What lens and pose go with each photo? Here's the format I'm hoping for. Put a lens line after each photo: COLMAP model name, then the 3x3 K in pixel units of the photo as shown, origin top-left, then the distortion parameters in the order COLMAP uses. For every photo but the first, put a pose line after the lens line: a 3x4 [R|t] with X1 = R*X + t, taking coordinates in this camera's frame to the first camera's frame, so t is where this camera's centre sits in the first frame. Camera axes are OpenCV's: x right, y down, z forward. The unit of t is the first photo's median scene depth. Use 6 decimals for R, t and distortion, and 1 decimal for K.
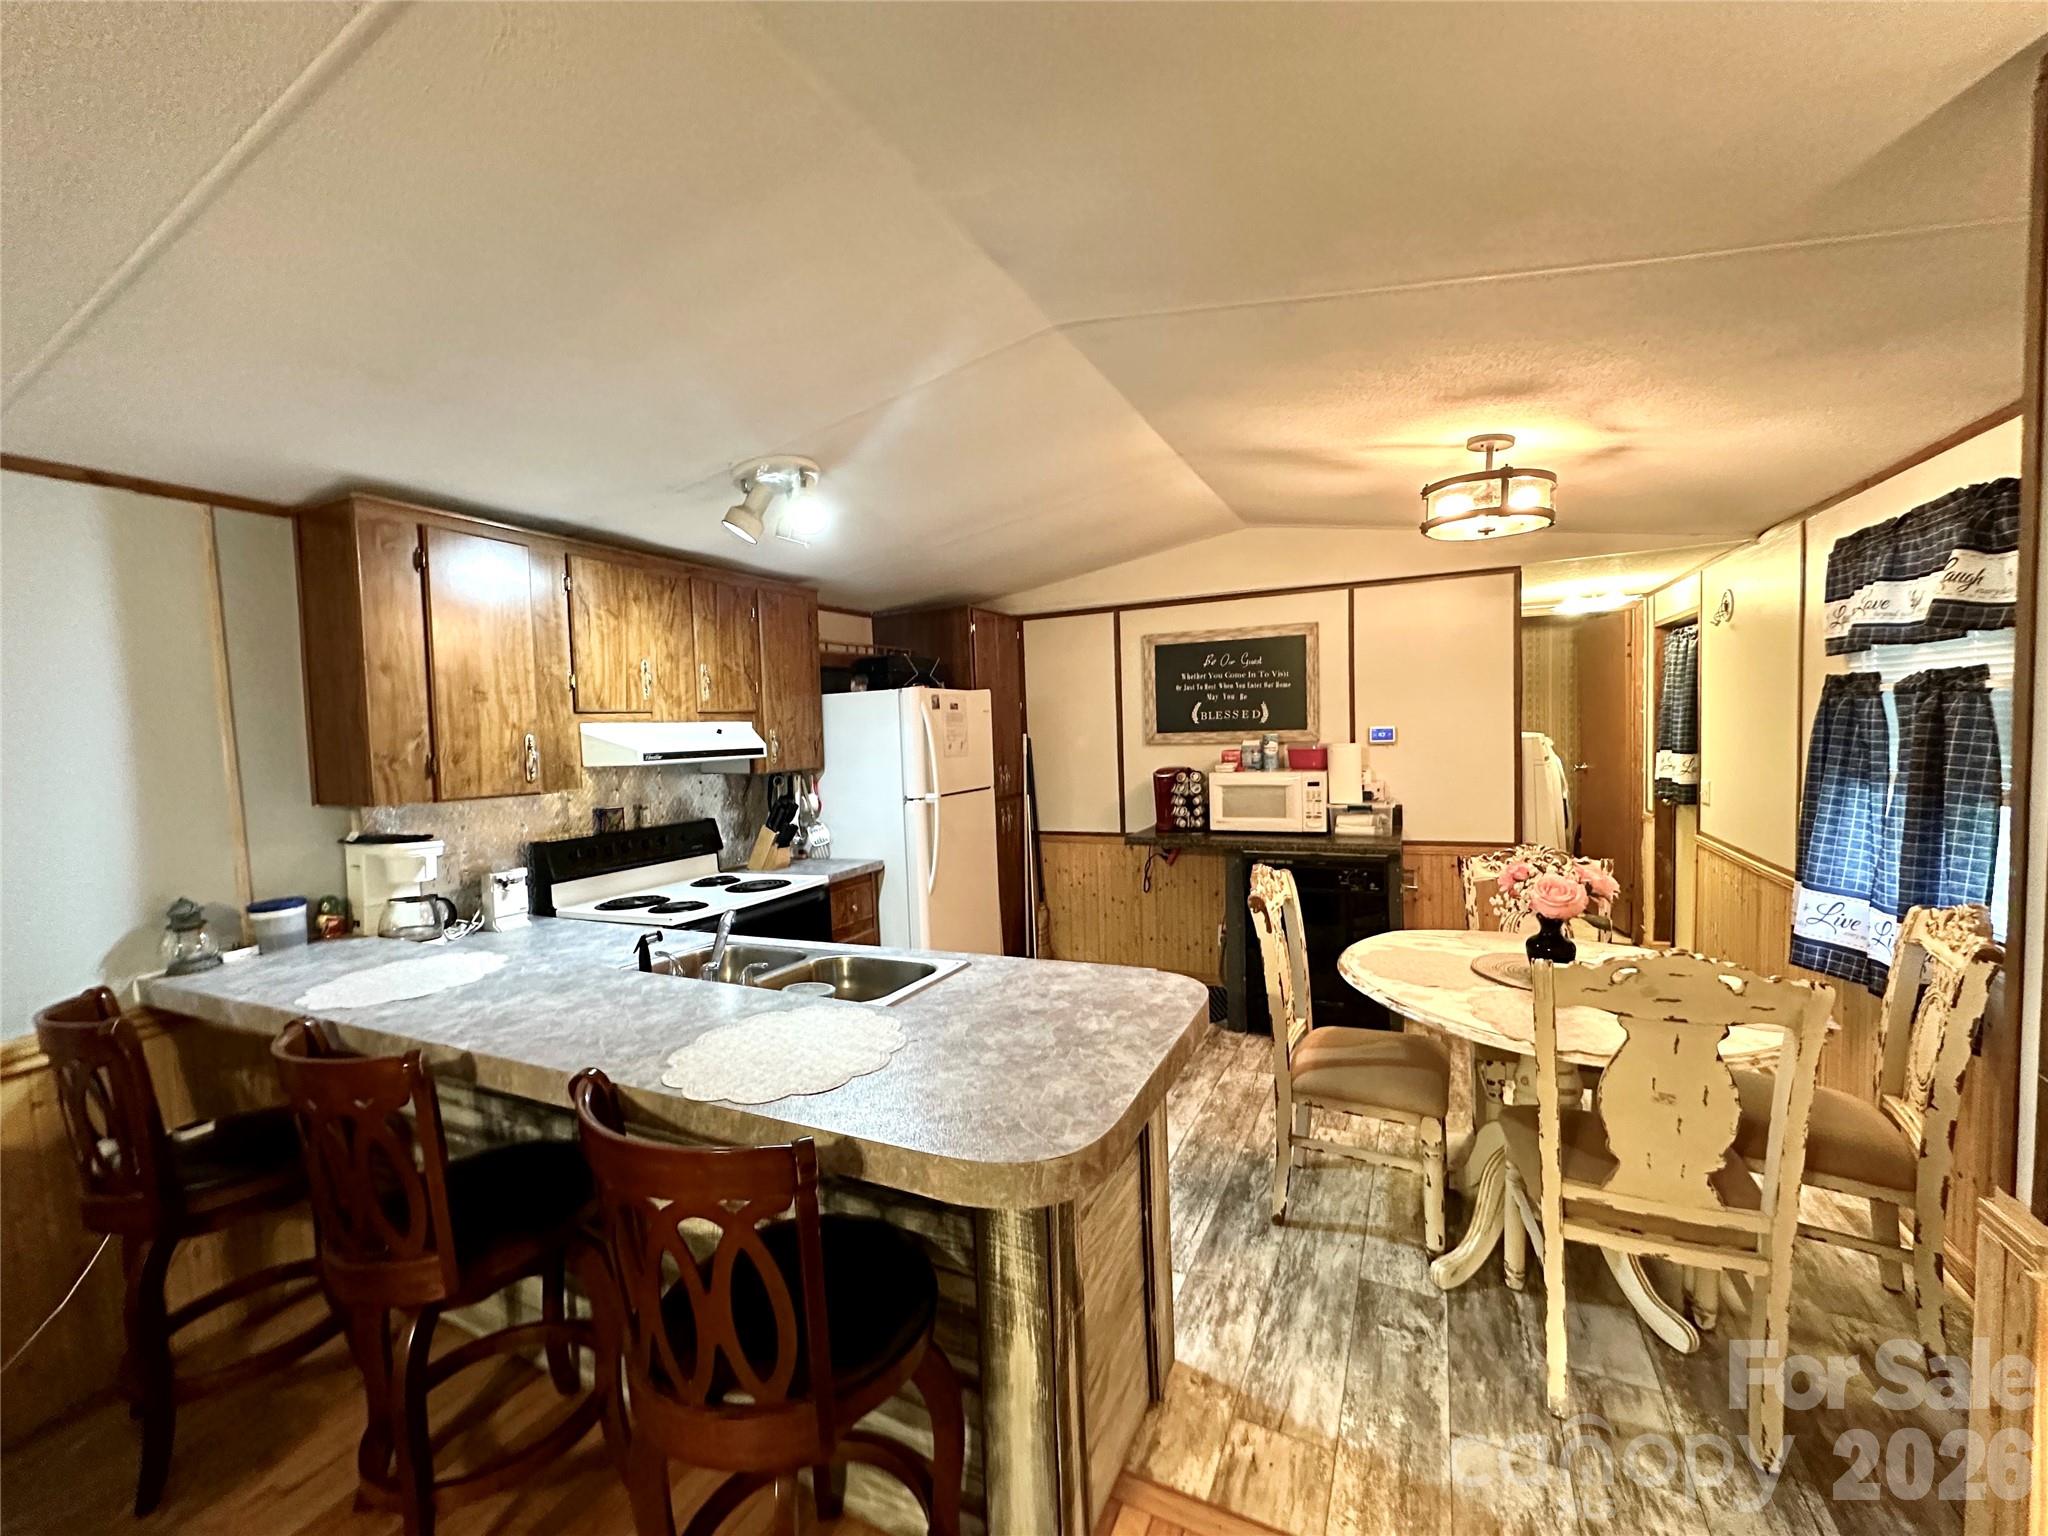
lens RADIAL K [[822.4, 0, 1023.2], [0, 822.4, 767.0], [0, 0, 1]] dist [-0.001505, 0.000788]
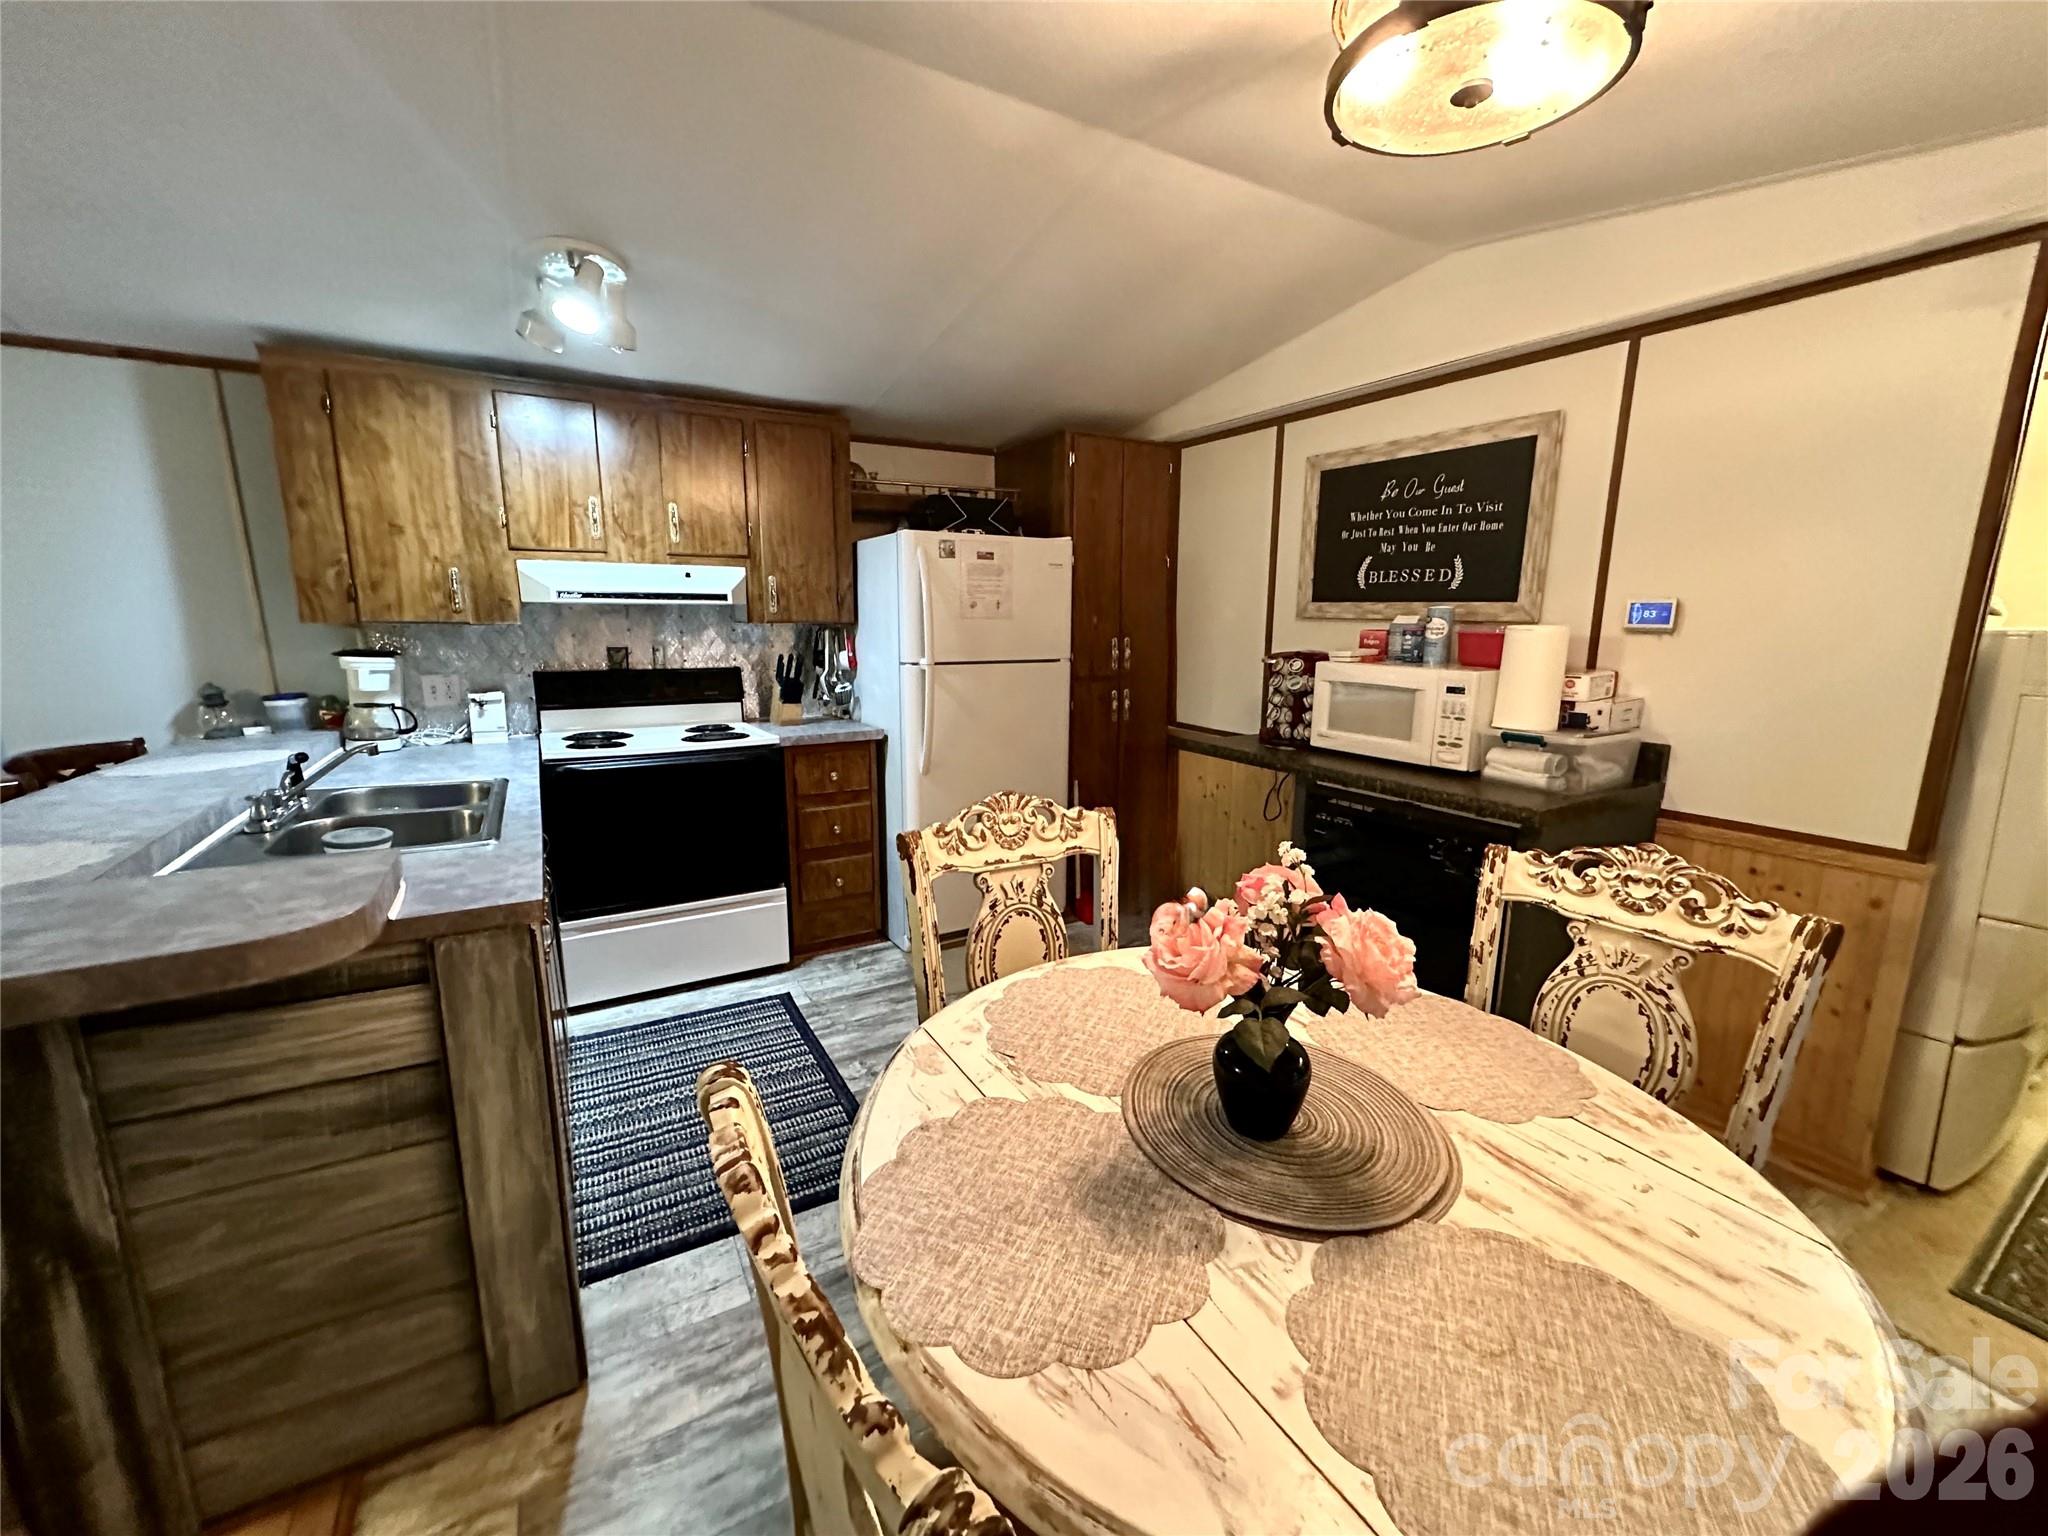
lens RADIAL K [[822.4, 0, 1023.2], [0, 822.4, 768.5], [0, 0, 1]] dist [-0.001505, 0.000788]
pose [[0.829236, 0.144112, -0.540000, 0.520551], [-0.061508, 0.983847, 0.168110, -0.005803], [0.555504, -0.106188, 0.824705, 0.392230]]
